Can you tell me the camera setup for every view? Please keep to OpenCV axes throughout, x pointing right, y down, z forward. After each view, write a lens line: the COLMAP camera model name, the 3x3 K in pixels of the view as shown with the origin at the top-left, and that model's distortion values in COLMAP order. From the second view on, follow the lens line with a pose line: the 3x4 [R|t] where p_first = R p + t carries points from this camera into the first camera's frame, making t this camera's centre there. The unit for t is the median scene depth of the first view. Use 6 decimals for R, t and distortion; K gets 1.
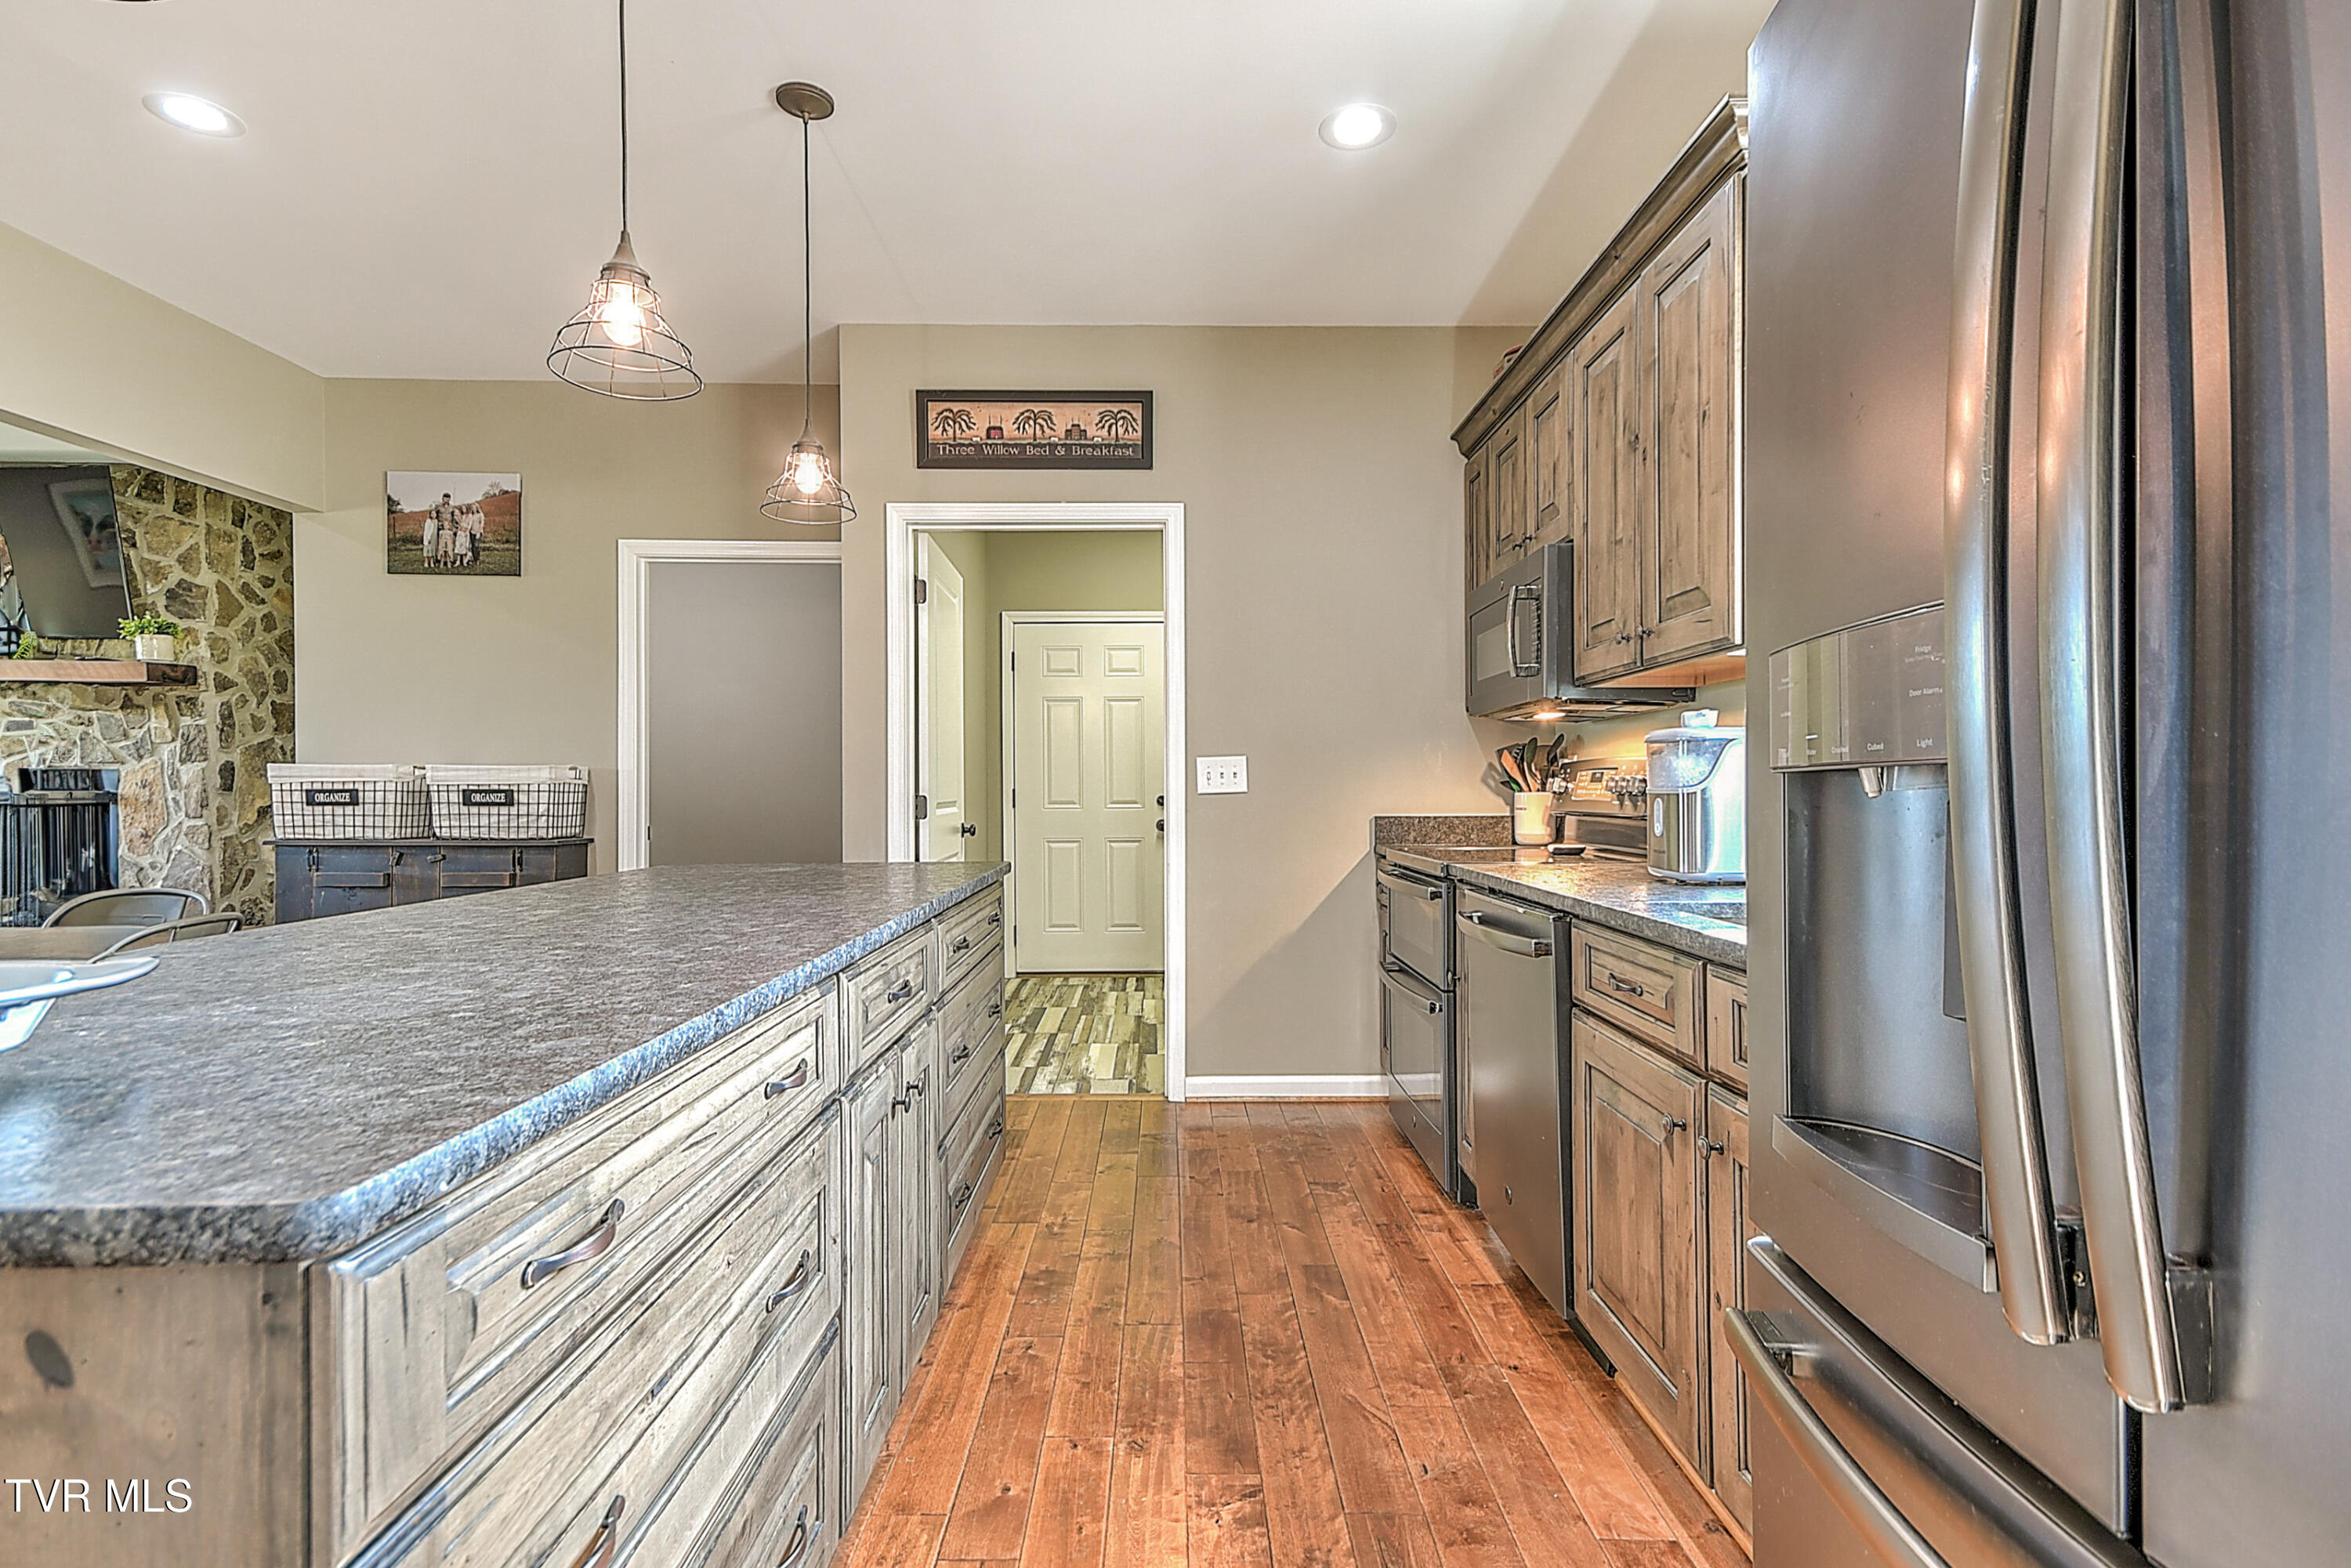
lens RADIAL K [[1122.7, 0, 1174.7], [0, 1122.7, 784.7], [0, 0, 1]] dist [0.025042, -0.003507]
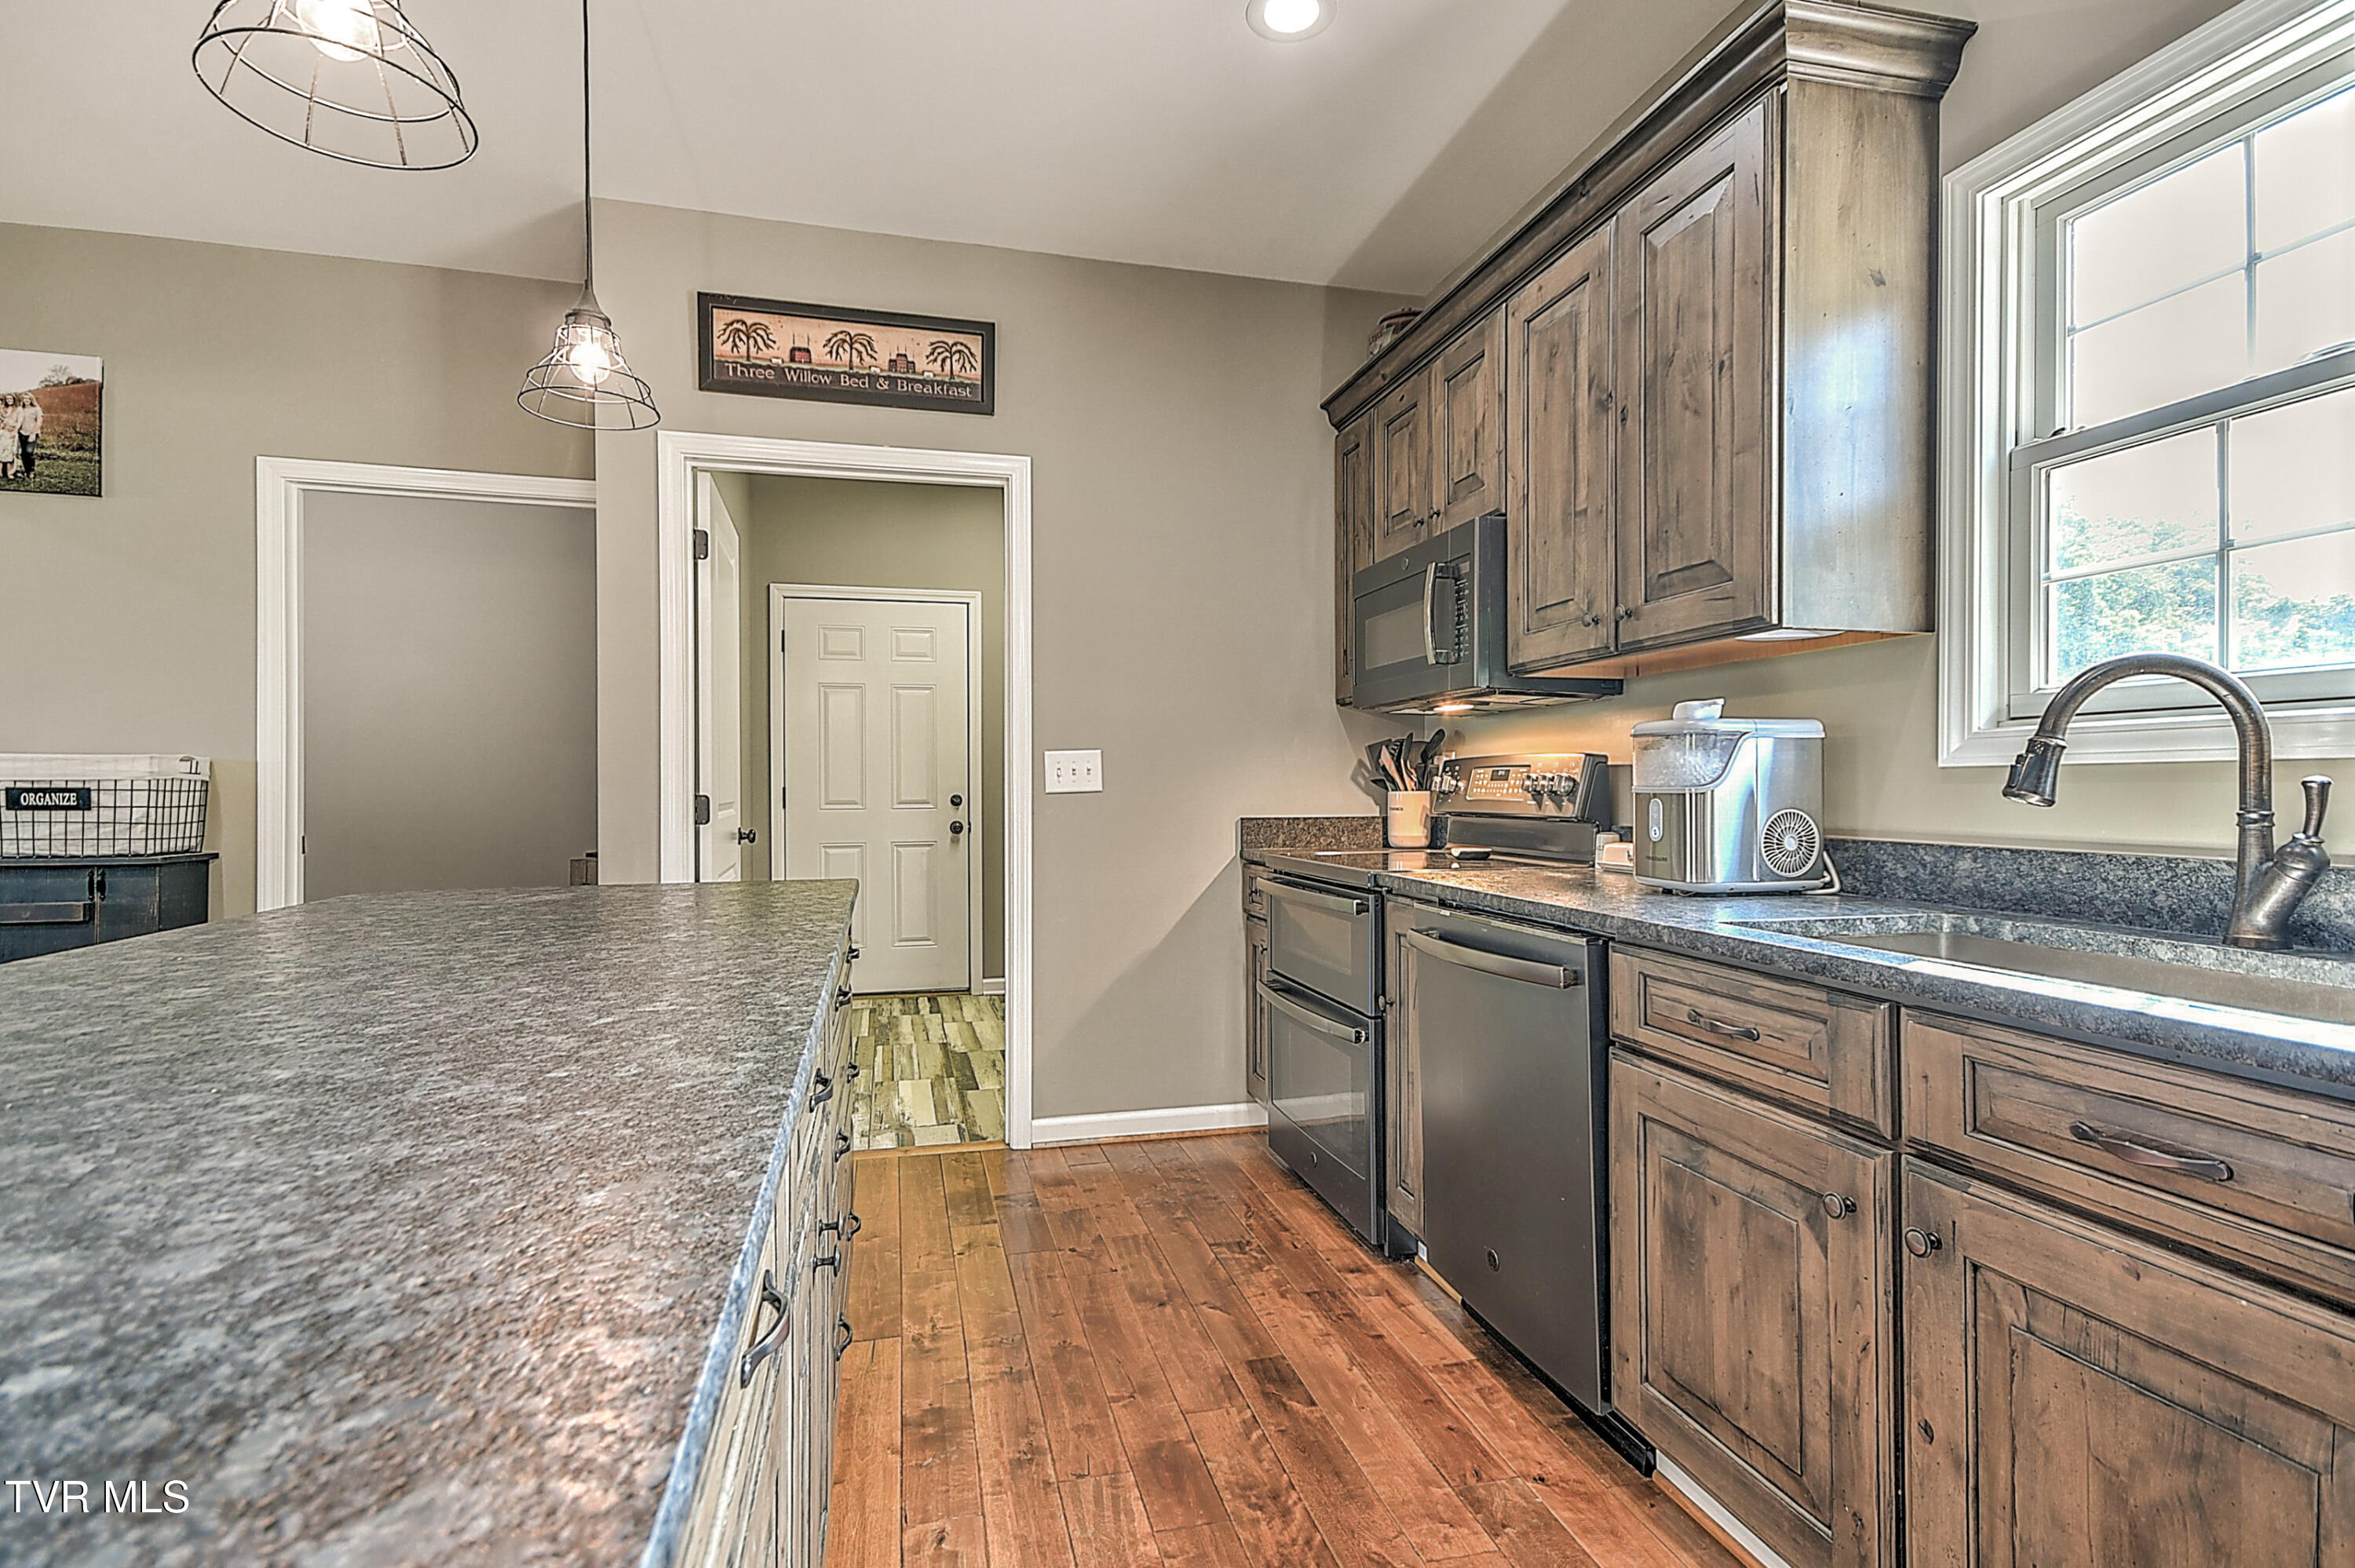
lens RADIAL K [[1124.5, 0, 1178.4], [0, 1124.5, 784.8], [0, 0, 1]] dist [0.025042, -0.003507]
pose [[0.972466, 0.000957, 0.233041, -0.091328], [-0.001363, 0.999998, 0.001583, 0.000147], [-0.233039, -0.001857, 0.972466, 0.142466]]
